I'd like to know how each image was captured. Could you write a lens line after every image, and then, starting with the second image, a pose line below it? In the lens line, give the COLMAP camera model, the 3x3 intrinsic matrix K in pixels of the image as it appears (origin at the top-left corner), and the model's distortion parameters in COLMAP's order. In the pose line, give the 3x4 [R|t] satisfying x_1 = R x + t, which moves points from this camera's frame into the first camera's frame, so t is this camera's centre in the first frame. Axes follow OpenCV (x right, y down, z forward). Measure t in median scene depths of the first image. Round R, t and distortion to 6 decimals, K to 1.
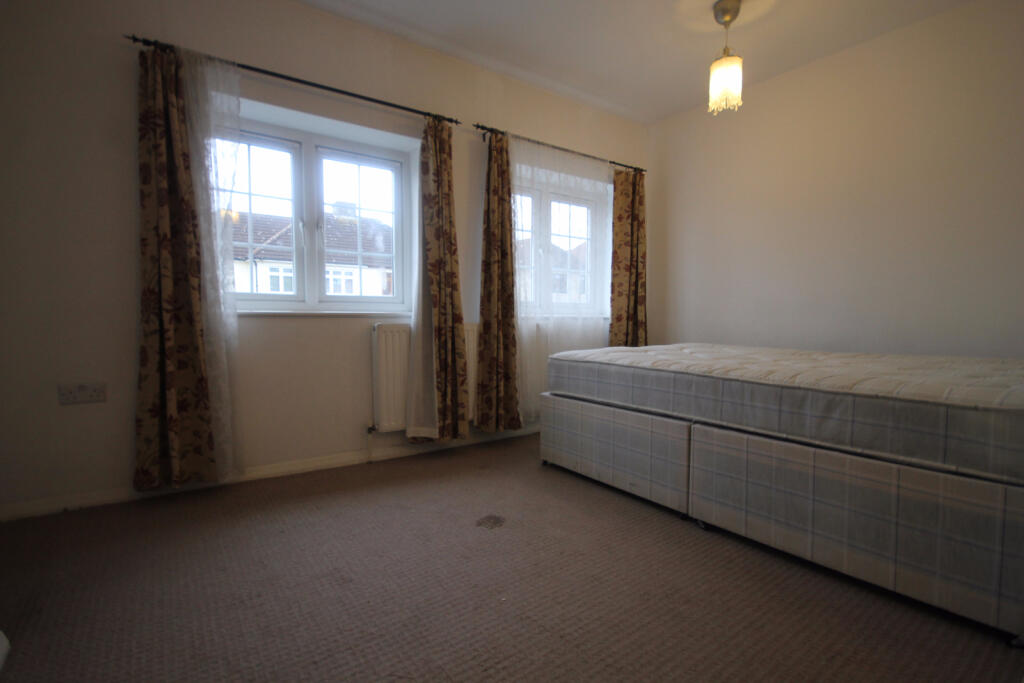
lens RADIAL K [[482.7, 0, 513.9], [0, 482.7, 348.7], [0, 0, 1]] dist [0.000153, -0.000196]
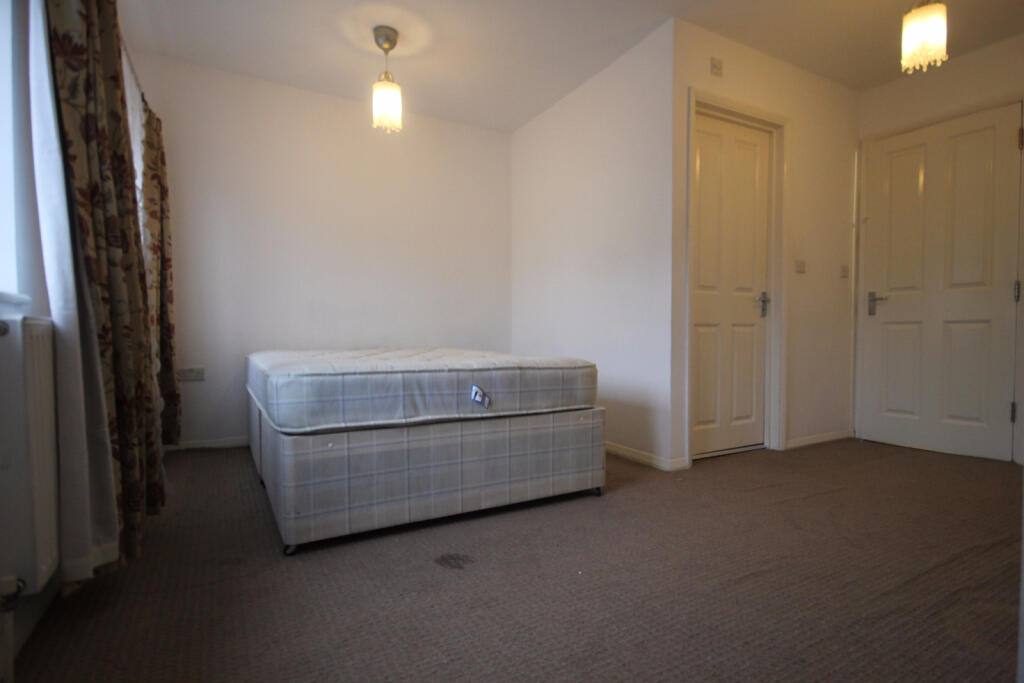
lens RADIAL K [[518.2, 0, 510.5], [0, 518.2, 347.3], [0, 0, 1]] dist [0.039126, -0.021398]
pose [[0.115476, -0.030709, 0.992835, -0.752217], [0.058625, 0.997990, 0.024050, -0.016515], [-0.991579, 0.055428, 0.117044, 0.647623]]
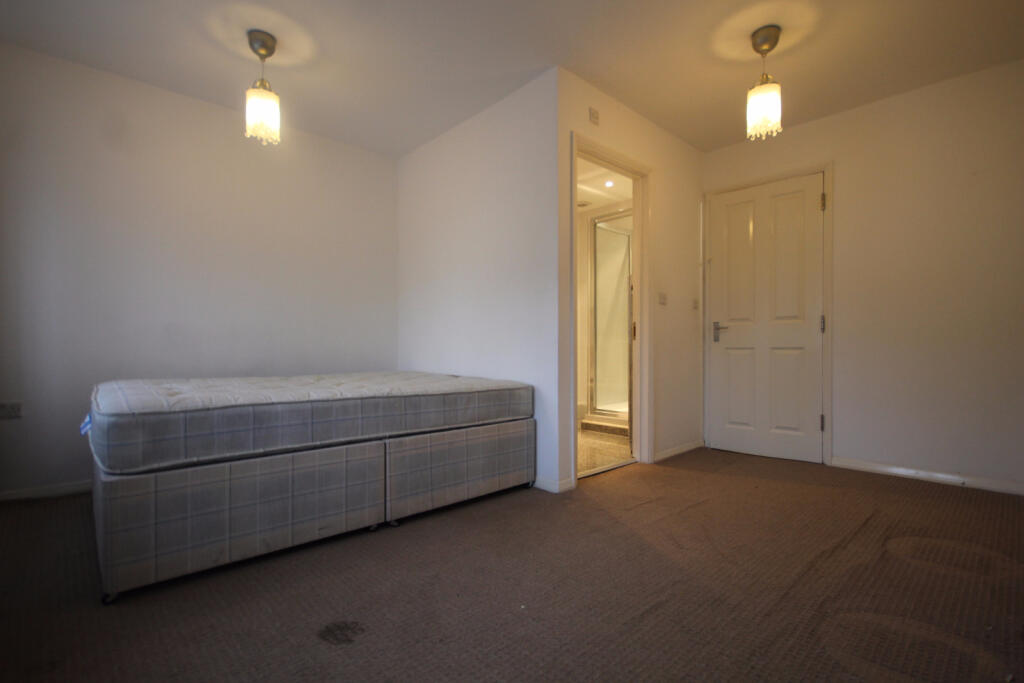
lens RADIAL K [[482.7, 0, 513.9], [0, 482.7, 348.7], [0, 0, 1]] dist [0.000153, -0.000196]
pose [[-0.129179, -0.004670, 0.991610, -0.656709], [0.058704, 0.998199, 0.012348, -0.046859], [-0.989882, 0.059806, -0.128673, 0.674352]]
